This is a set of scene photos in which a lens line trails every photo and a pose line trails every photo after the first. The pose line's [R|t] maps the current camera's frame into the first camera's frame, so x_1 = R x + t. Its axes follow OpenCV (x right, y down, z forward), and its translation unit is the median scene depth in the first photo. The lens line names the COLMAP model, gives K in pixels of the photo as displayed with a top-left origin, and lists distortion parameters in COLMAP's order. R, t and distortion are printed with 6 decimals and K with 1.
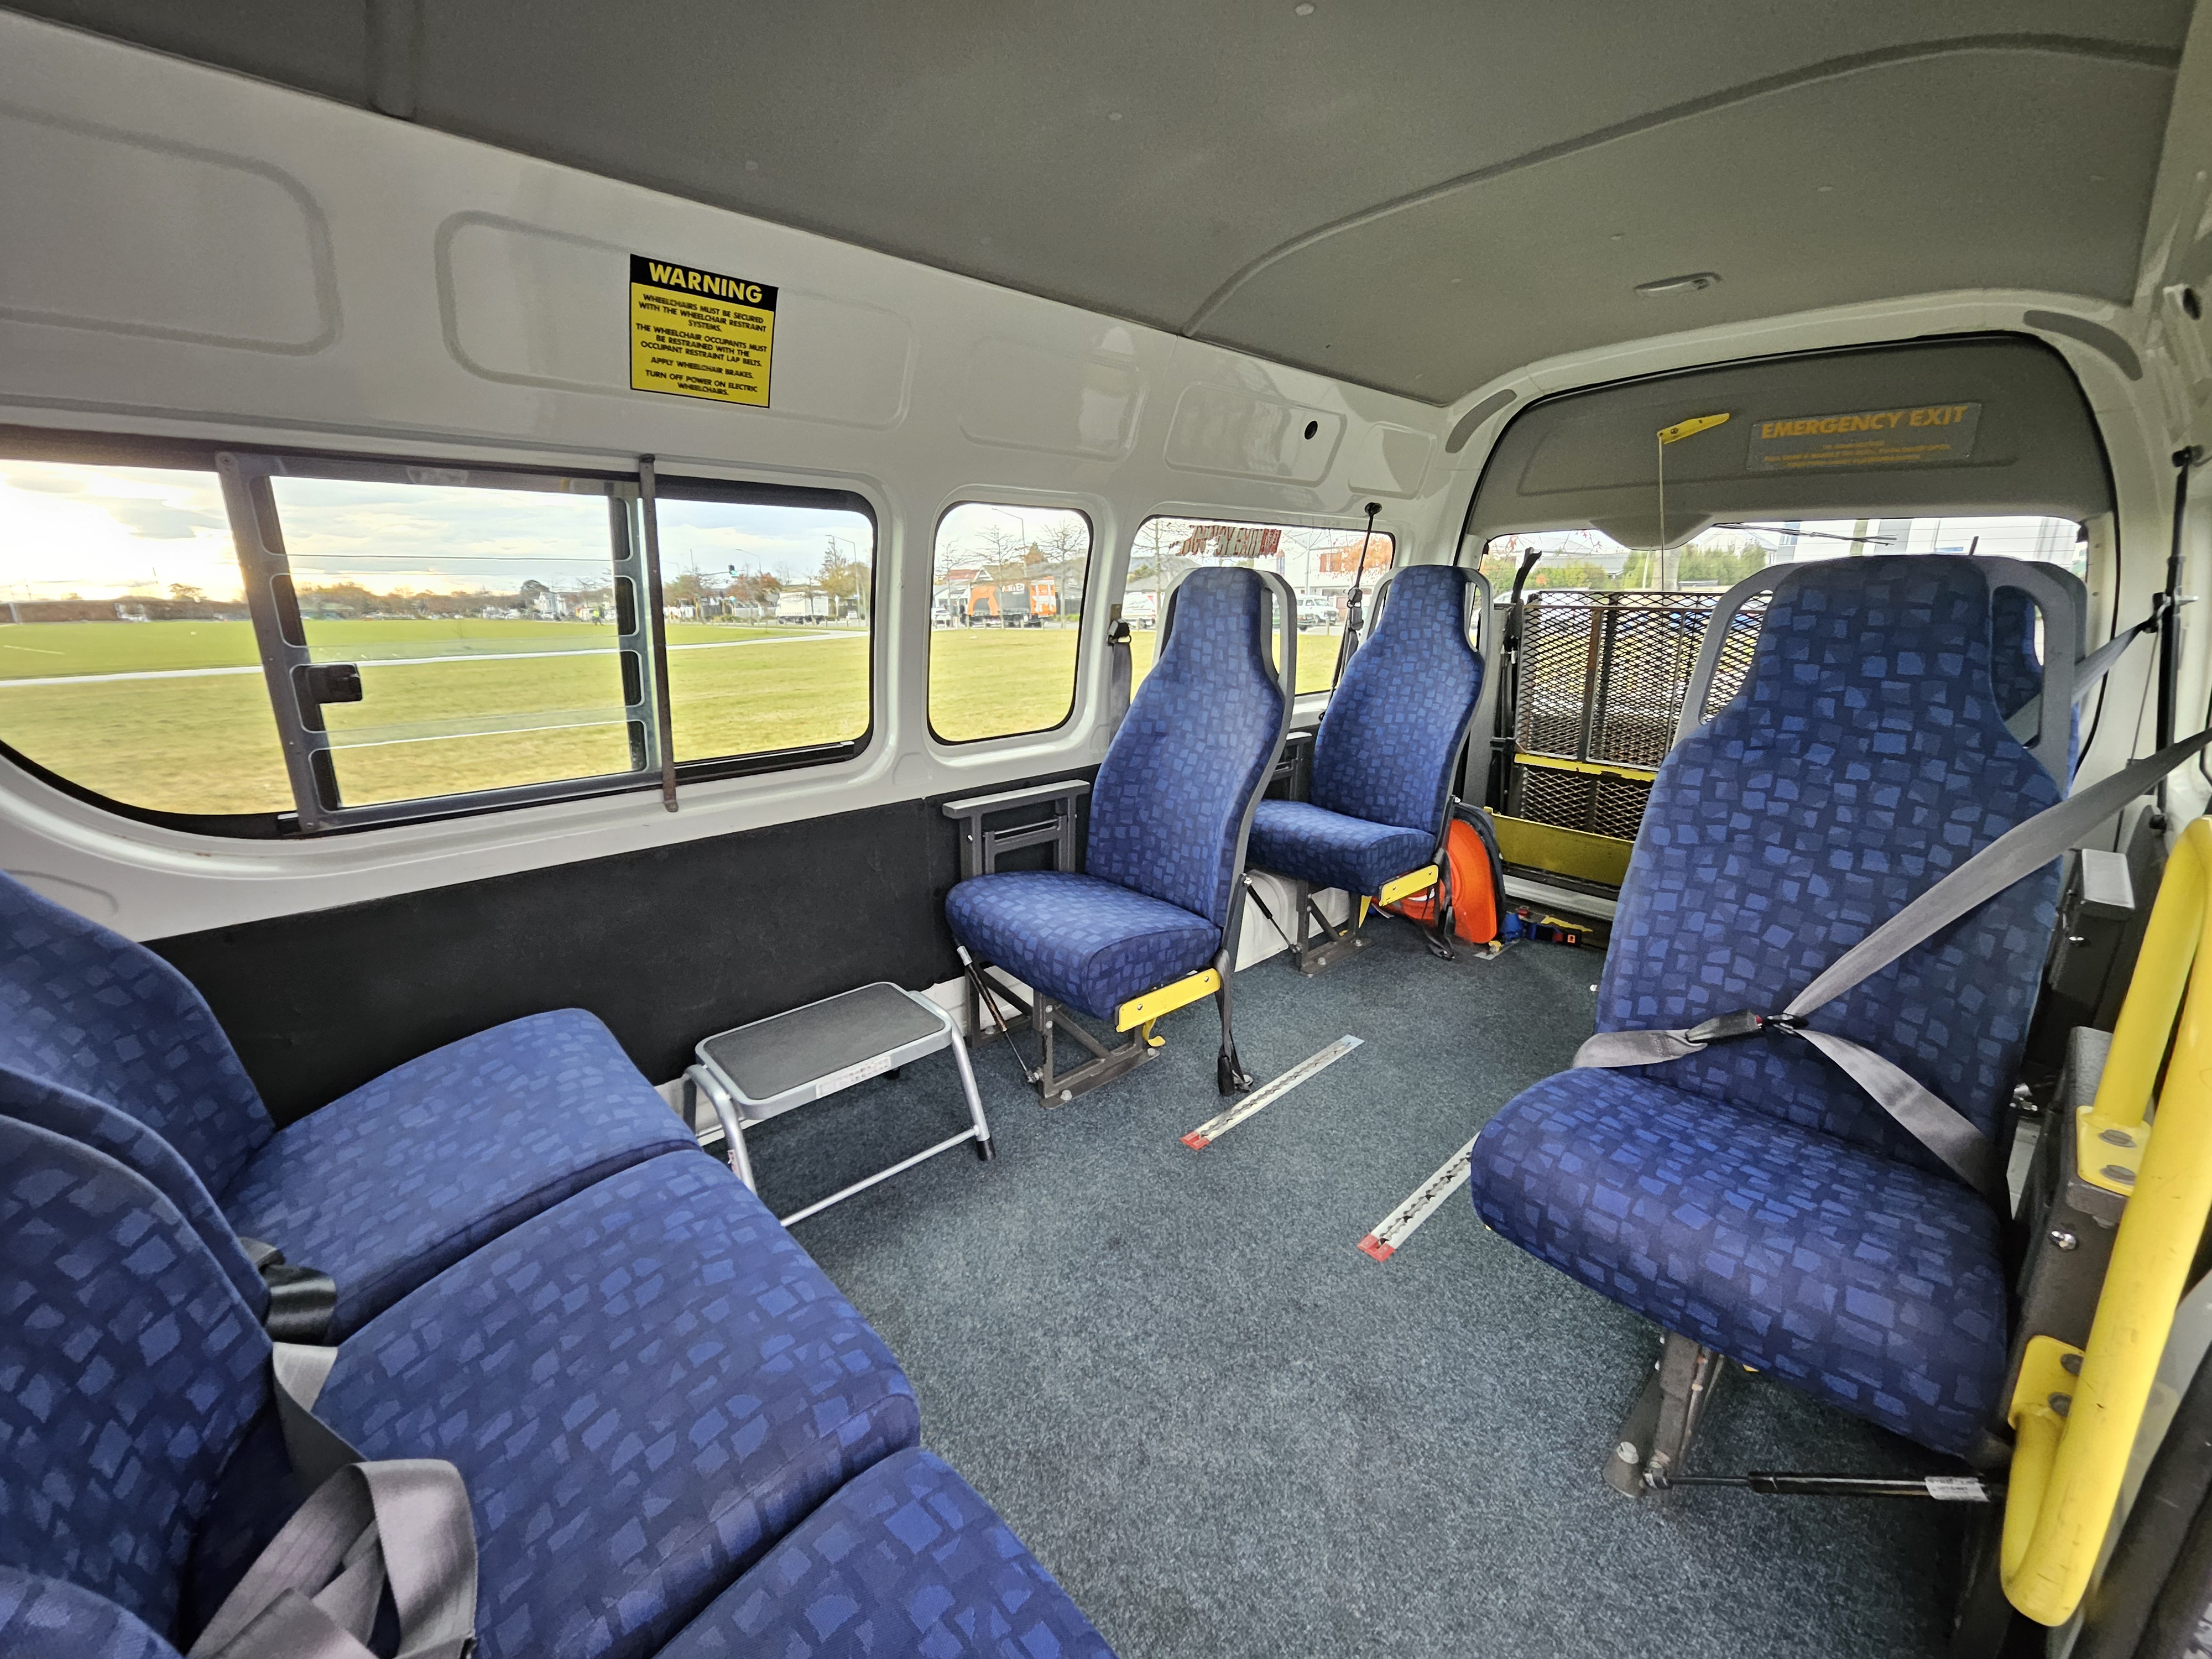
lens RADIAL K [[871.1, 0, 1095.4], [0, 871.1, 821.2], [0, 0, 1]] dist [0.000853, 0.000146]
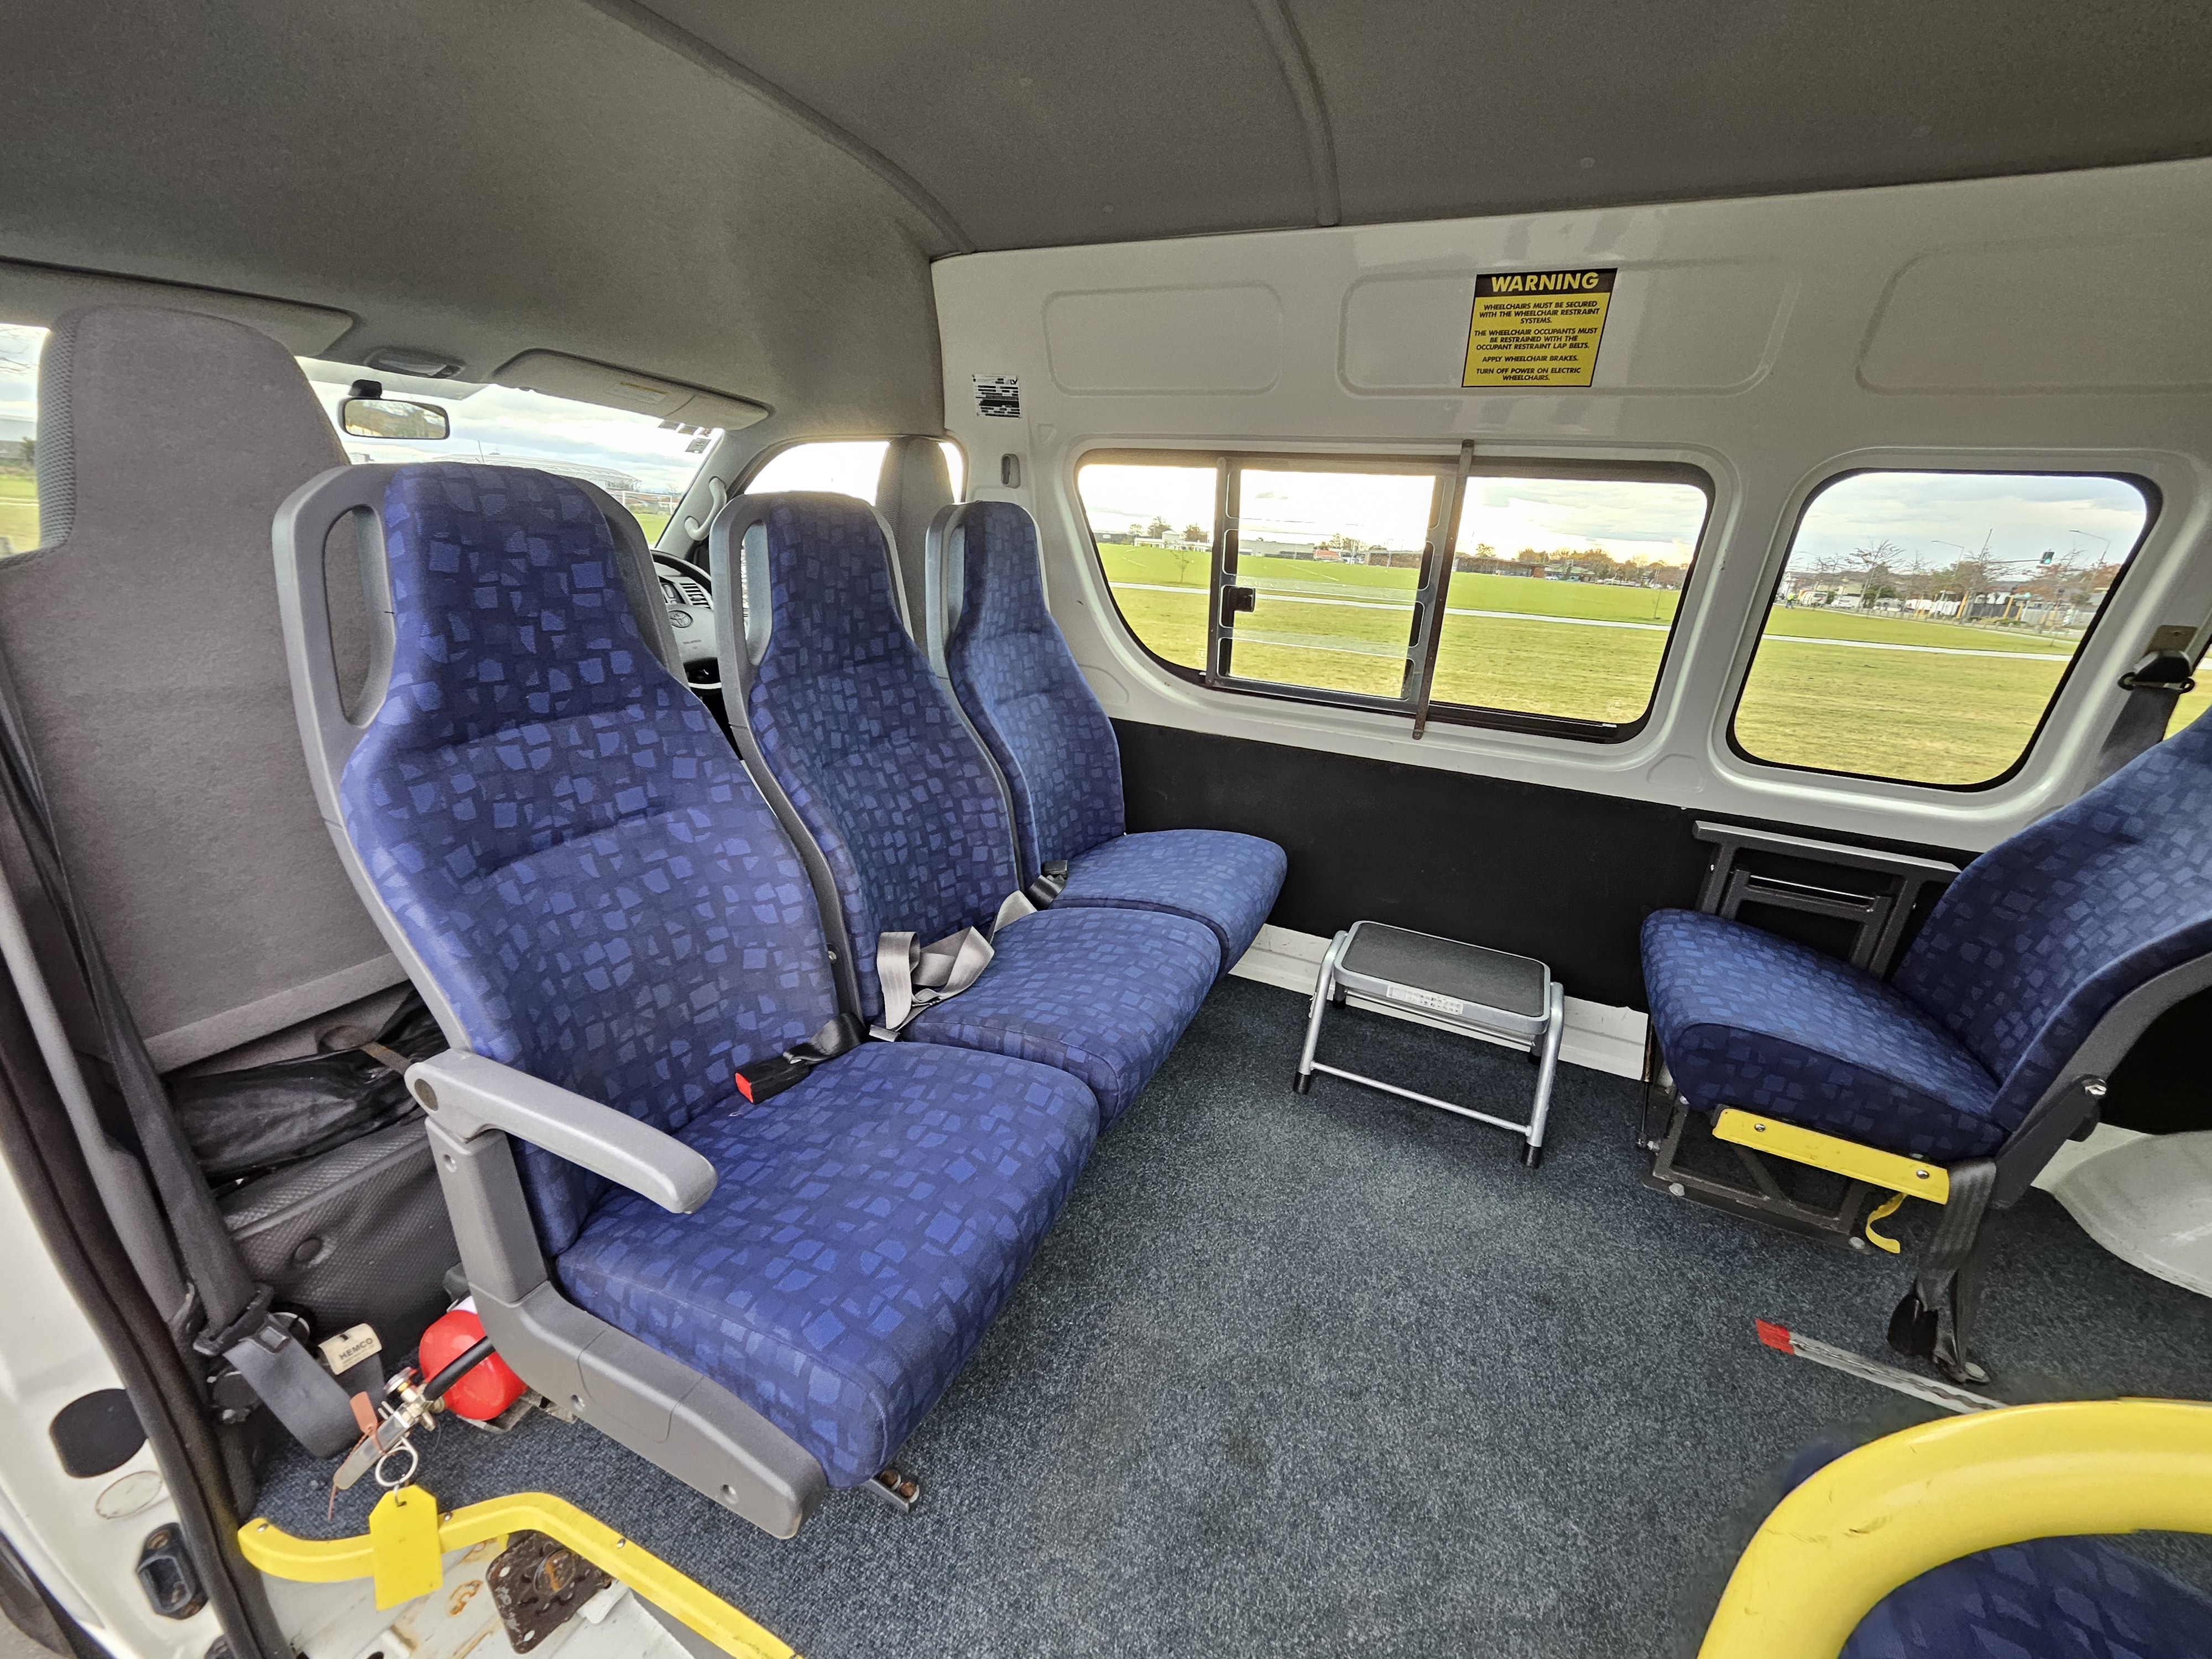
lens RADIAL K [[871.1, 0, 1114.4], [0, 871.1, 831.6], [0, 0, 1]] dist [0.000853, 0.000146]
pose [[0.382479, 0.330423, -0.862861, 0.517701], [-0.297898, 0.928099, 0.223357, -0.042886], [0.874624, 0.171615, 0.453411, 0.121163]]
